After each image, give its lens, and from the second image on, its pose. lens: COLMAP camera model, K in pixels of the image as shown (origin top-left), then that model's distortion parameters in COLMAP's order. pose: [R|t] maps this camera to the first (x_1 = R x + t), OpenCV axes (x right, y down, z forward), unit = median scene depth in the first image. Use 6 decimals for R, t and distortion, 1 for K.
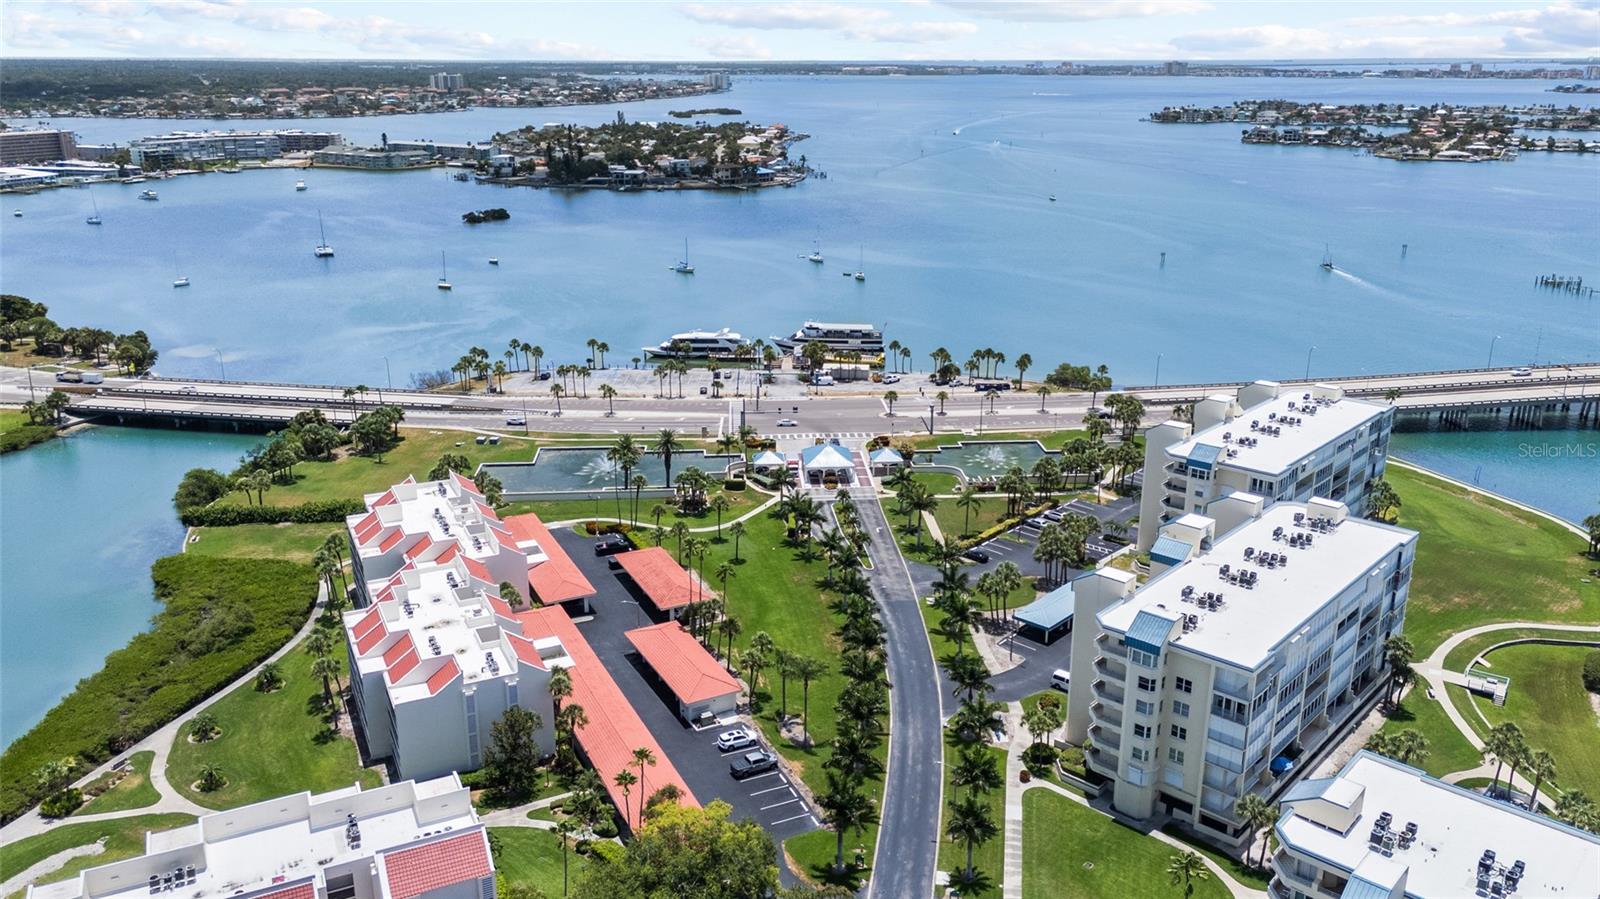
lens RADIAL K [[1171.7, 0, 800.0], [0, 1171.7, 449.5], [0, 0, 1]] dist [0.081222, -0.081348]
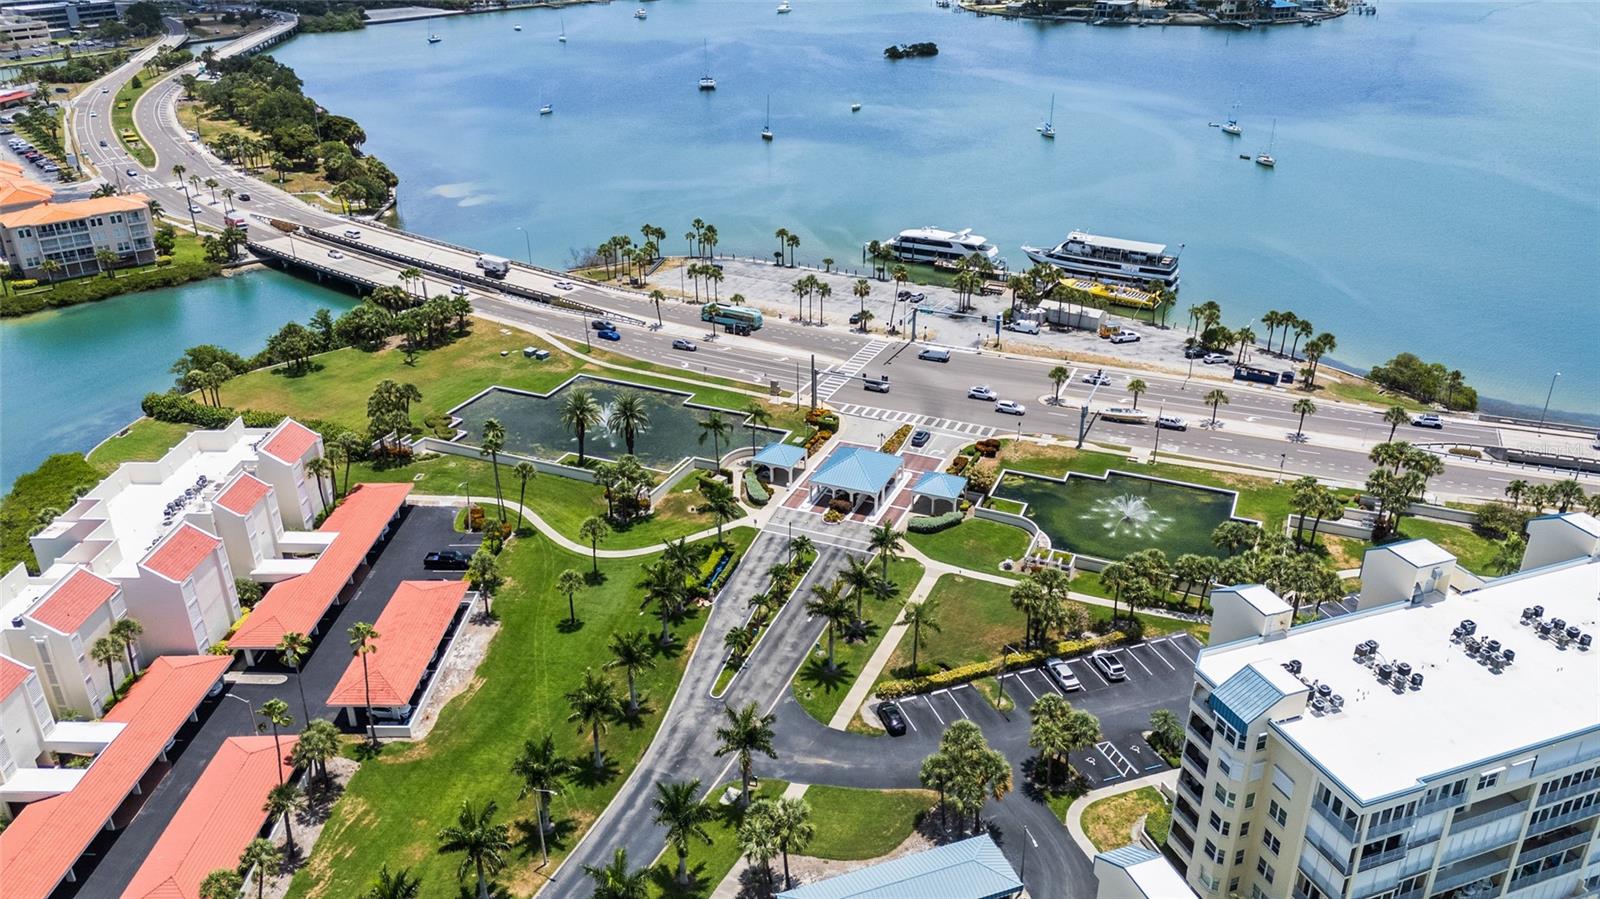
lens RADIAL K [[1171.7, 0, 800.0], [0, 1171.7, 449.5], [0, 0, 1]] dist [0.081222, -0.081348]
pose [[0.895409, 0.187006, -0.404069, 0.178698], [-0.130960, 0.977993, 0.162417, -0.073819], [0.425550, -0.092513, 0.900194, 0.250471]]
